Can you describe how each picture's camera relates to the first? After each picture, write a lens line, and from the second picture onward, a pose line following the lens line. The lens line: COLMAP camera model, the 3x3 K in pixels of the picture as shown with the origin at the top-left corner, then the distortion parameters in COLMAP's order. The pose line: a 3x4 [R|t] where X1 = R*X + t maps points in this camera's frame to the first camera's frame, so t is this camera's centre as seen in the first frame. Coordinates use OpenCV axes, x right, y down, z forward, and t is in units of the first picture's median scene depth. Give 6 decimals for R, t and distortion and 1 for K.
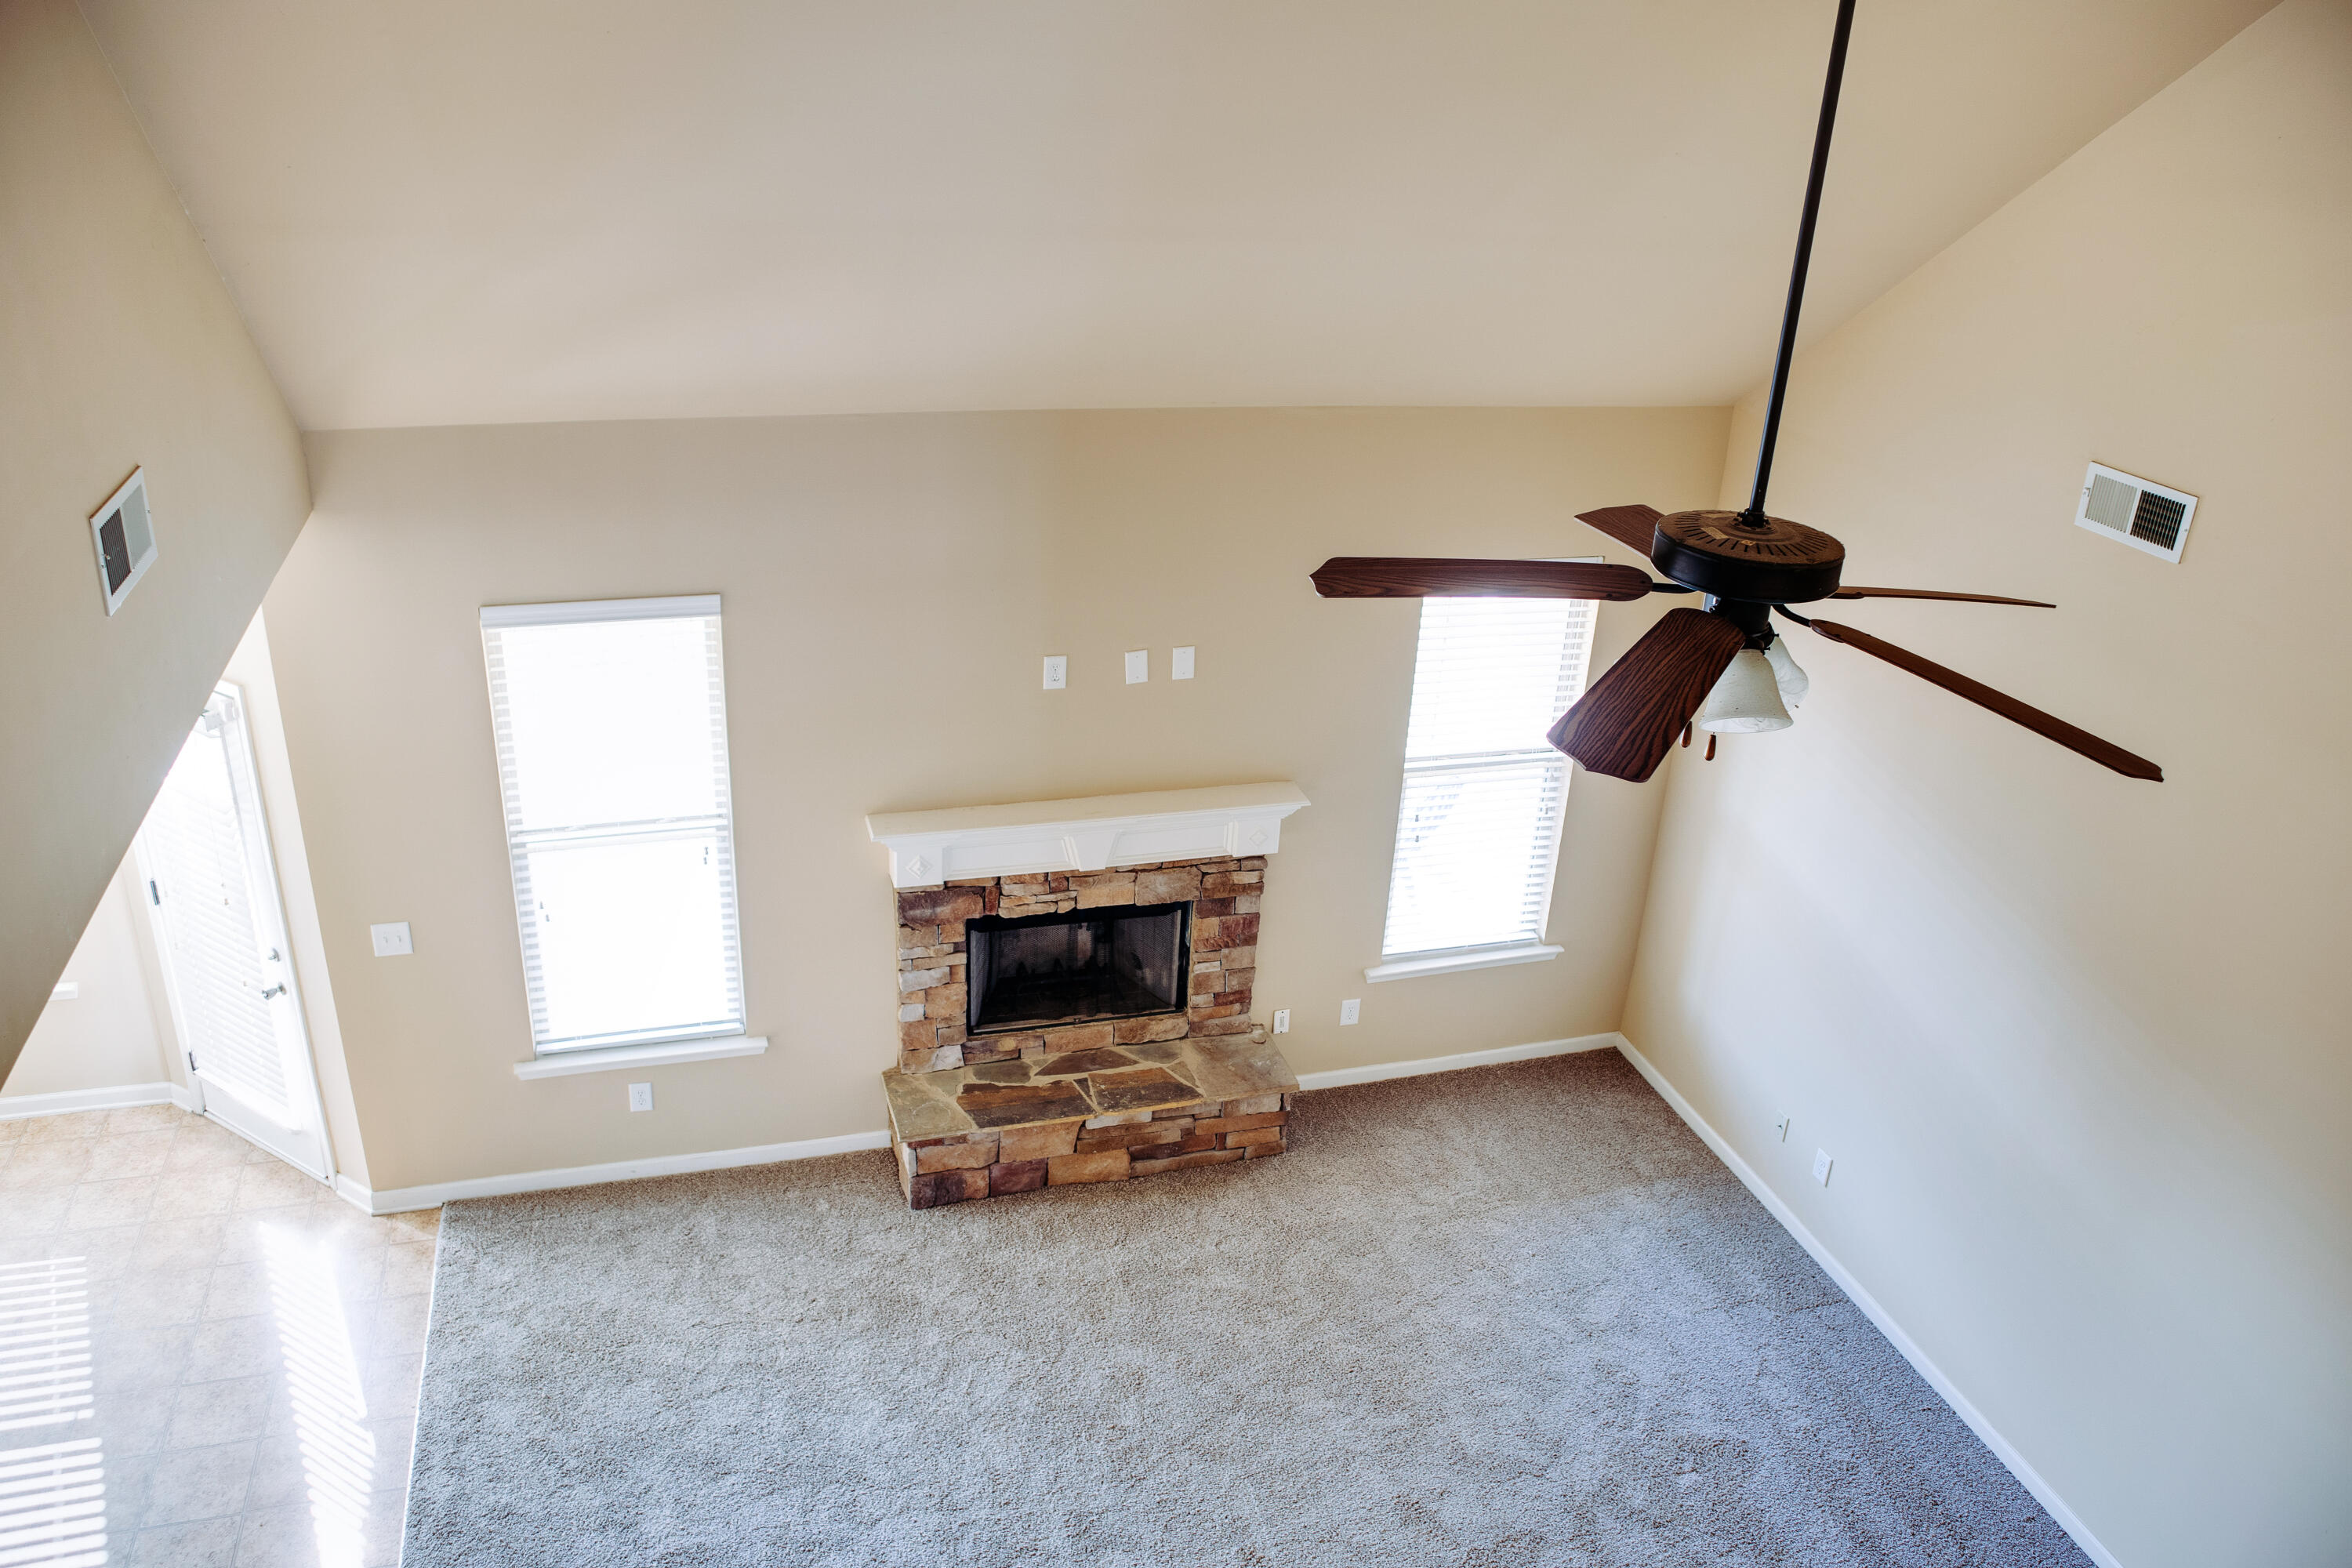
lens RADIAL K [[1703.8, 0, 1176.0], [0, 1703.8, 784.0], [0, 0, 1]] dist [-0.150826, 0.105744]
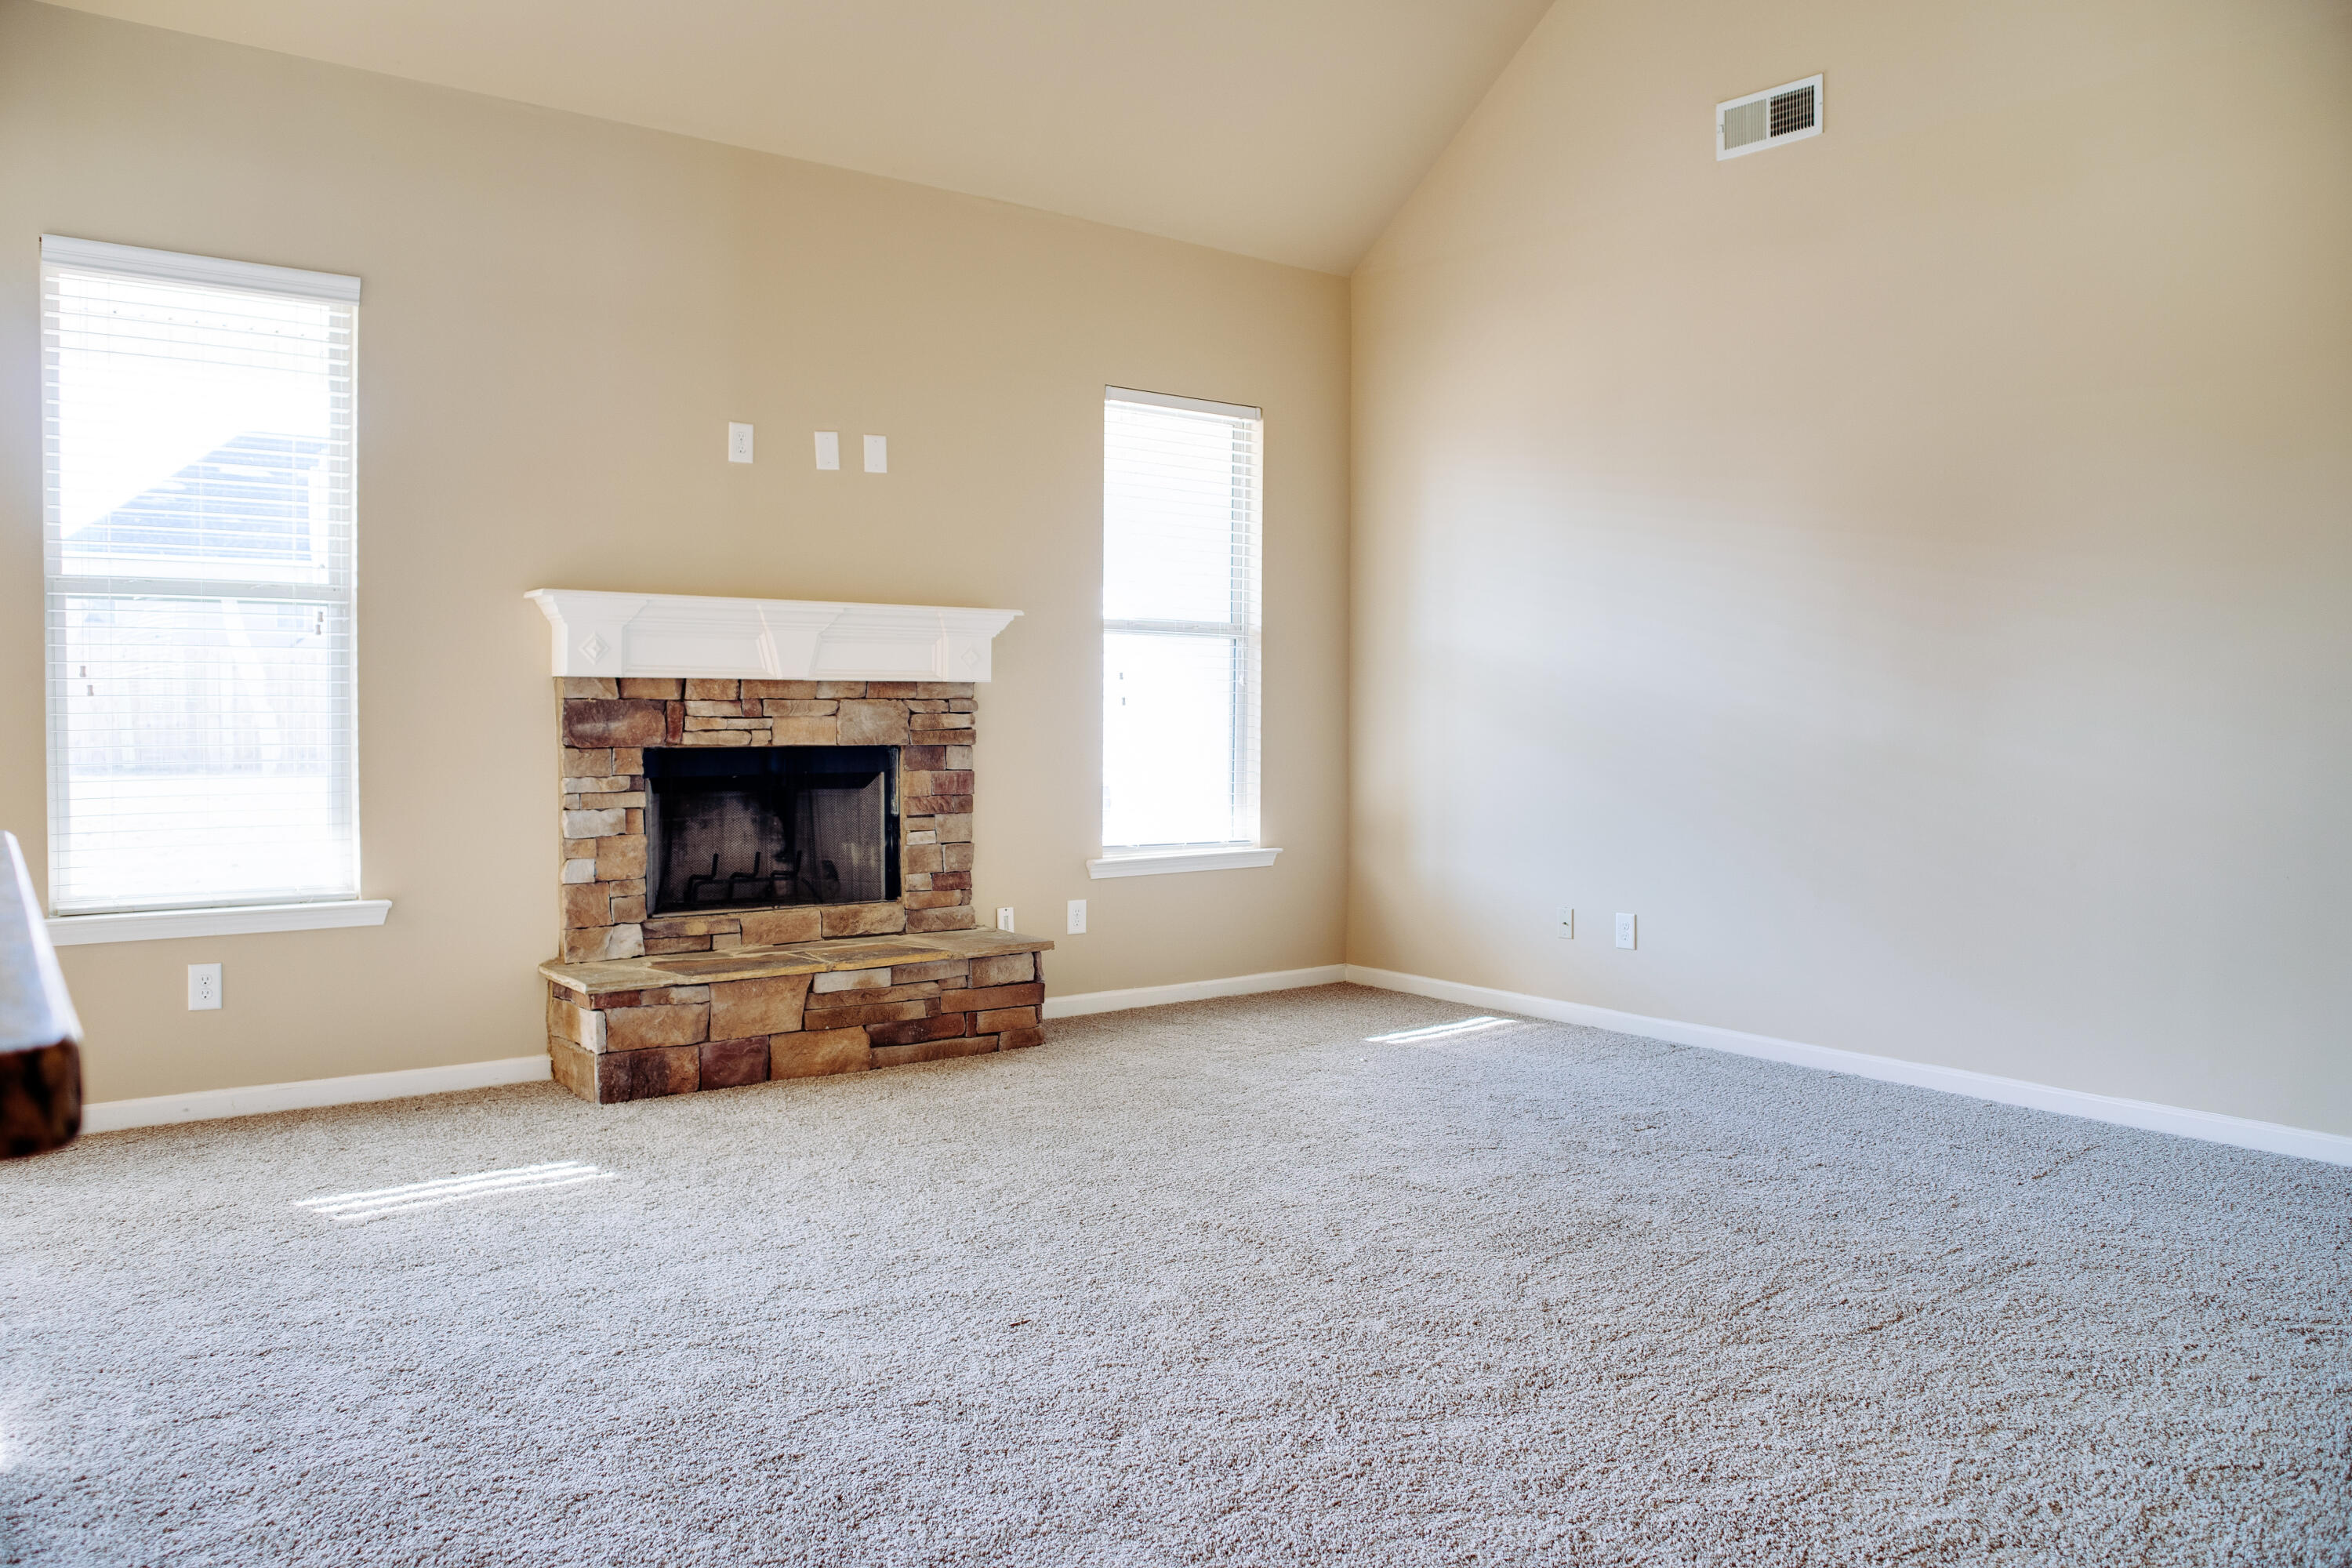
lens RADIAL K [[1667.6, 0, 1176.0], [0, 1667.6, 784.0], [0, 0, 1]] dist [-0.139296, 0.096382]
pose [[0.934059, -0.062703, 0.351570, -0.161570], [0.187288, 0.924228, -0.332755, 0.402749], [-0.304067, 0.376658, 0.875027, 0.227966]]
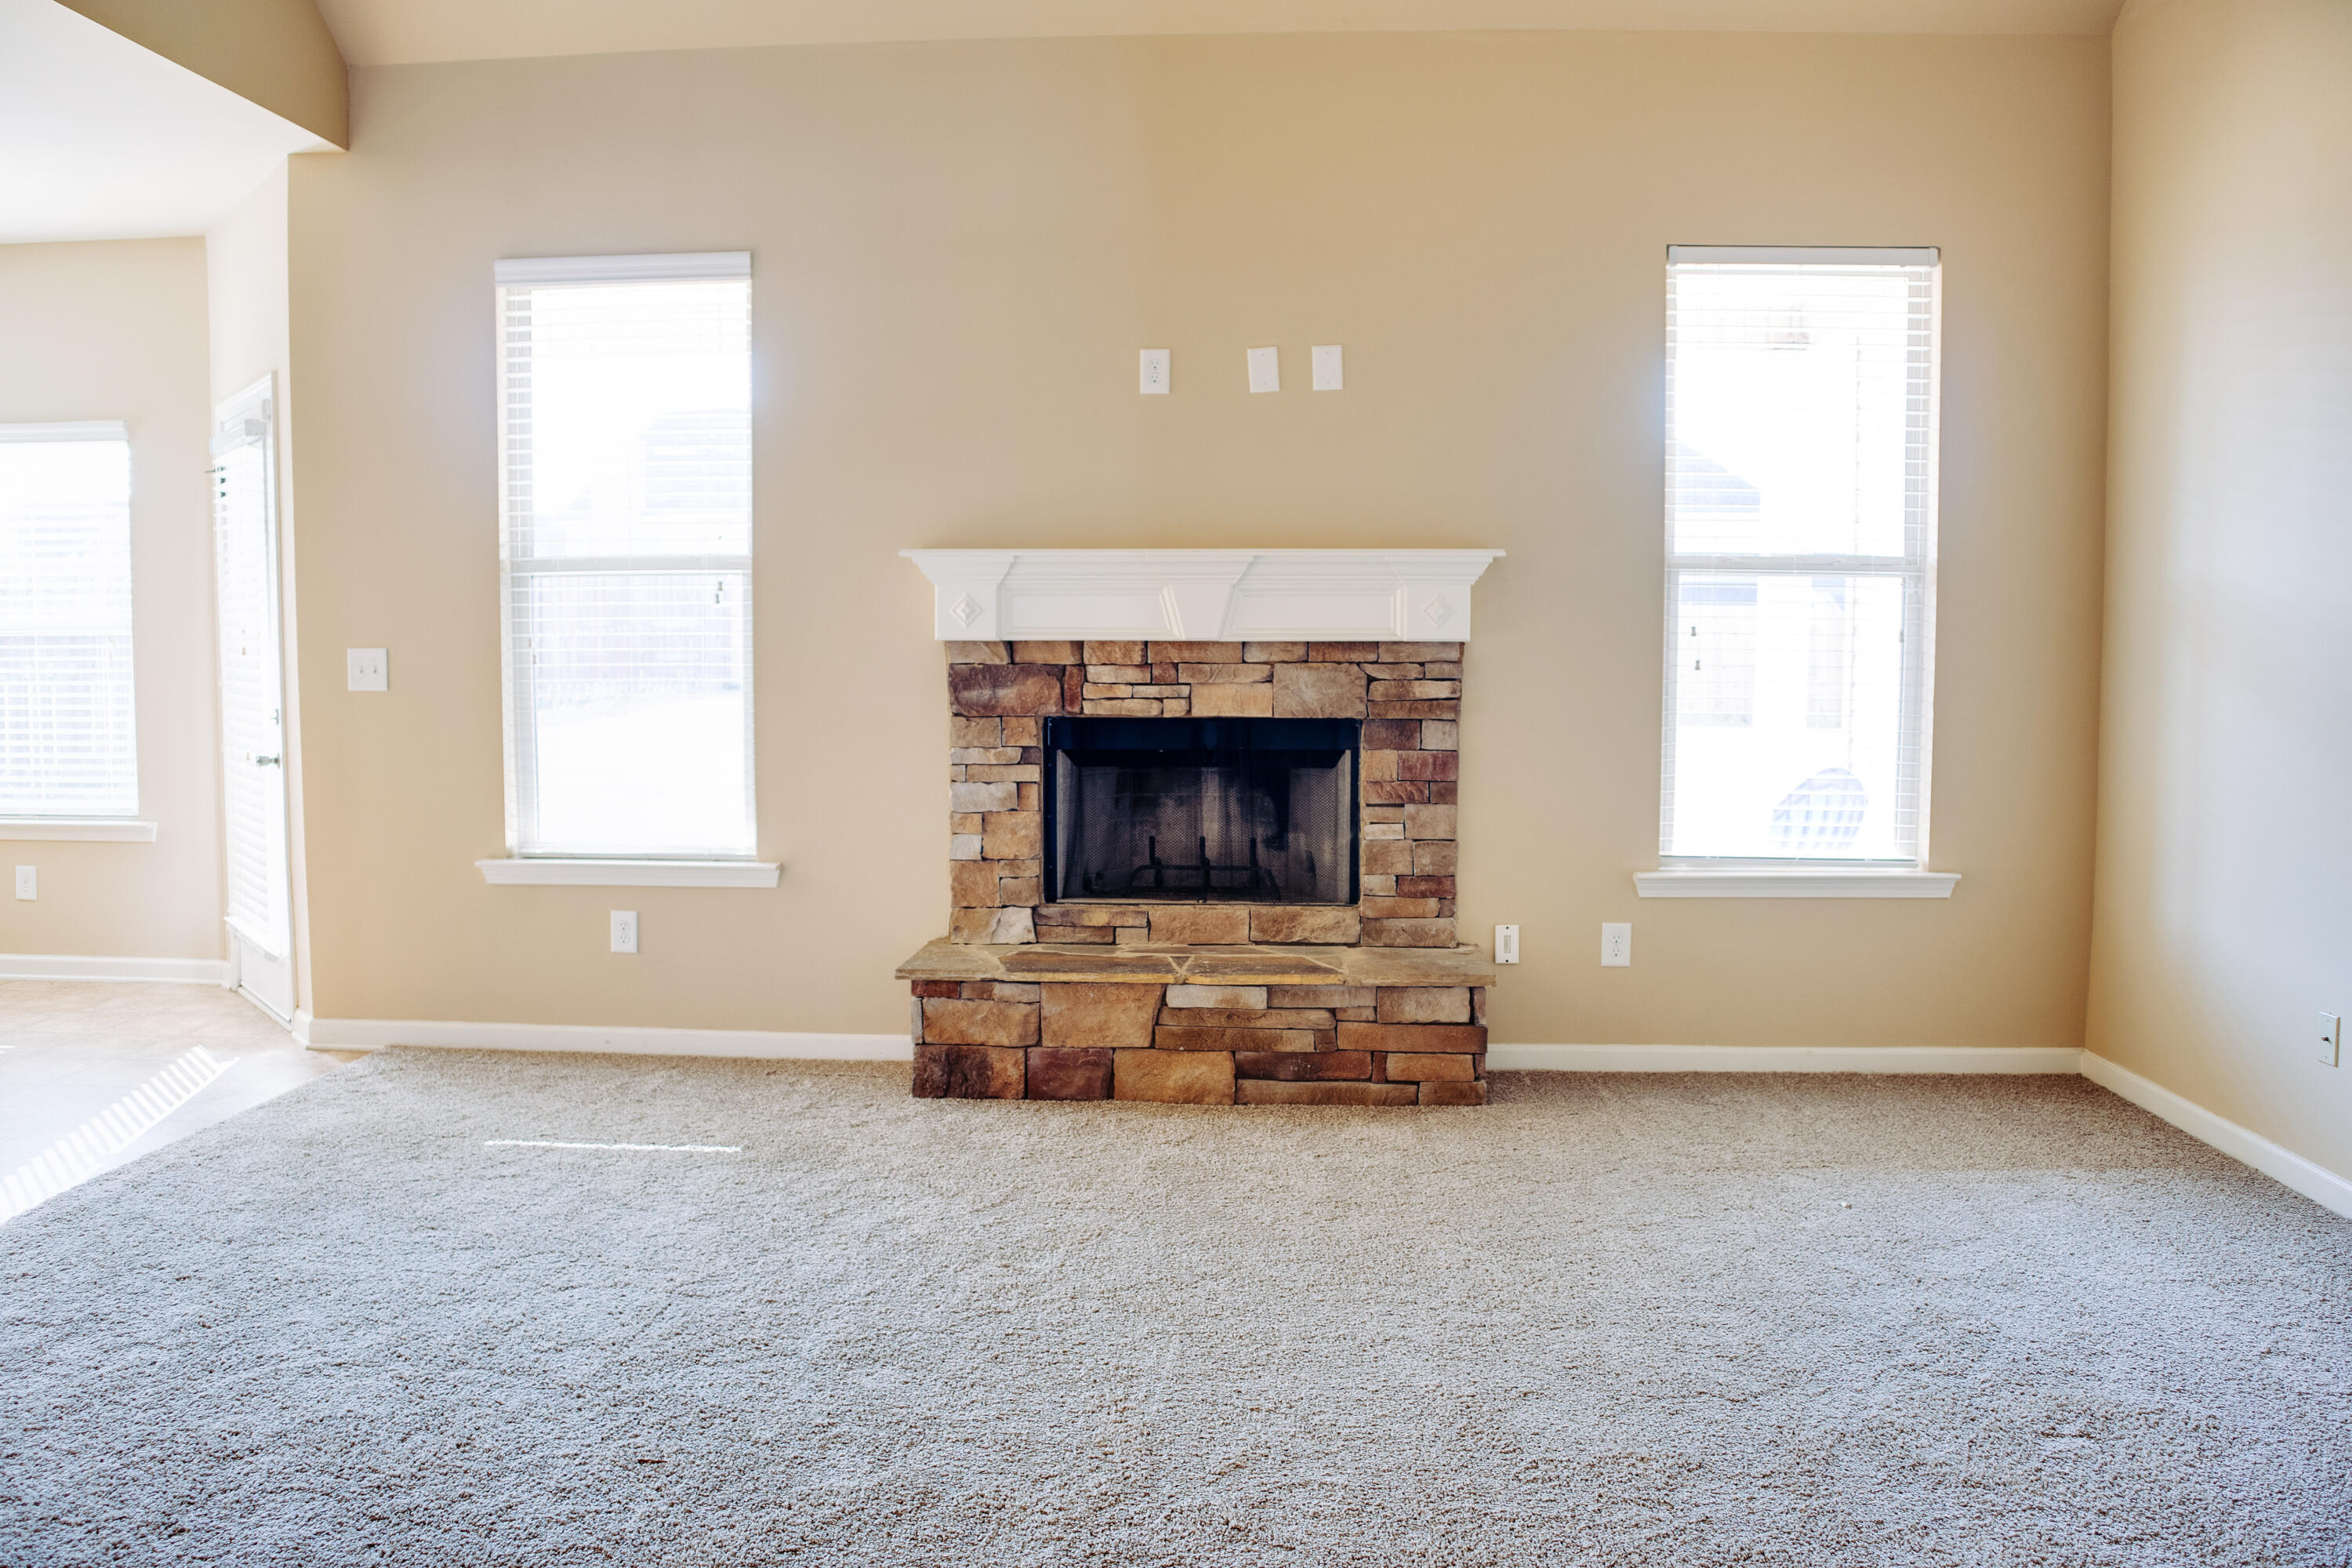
lens RADIAL K [[1743.4, 0, 1176.0], [0, 1743.4, 784.0], [0, 0, 1]] dist [-0.154181, 0.114559]
pose [[0.934373, -0.024003, -0.355487, 0.202636], [-0.103595, 0.936322, -0.335514, 0.354567], [0.340903, 0.350322, 0.872387, 0.352216]]
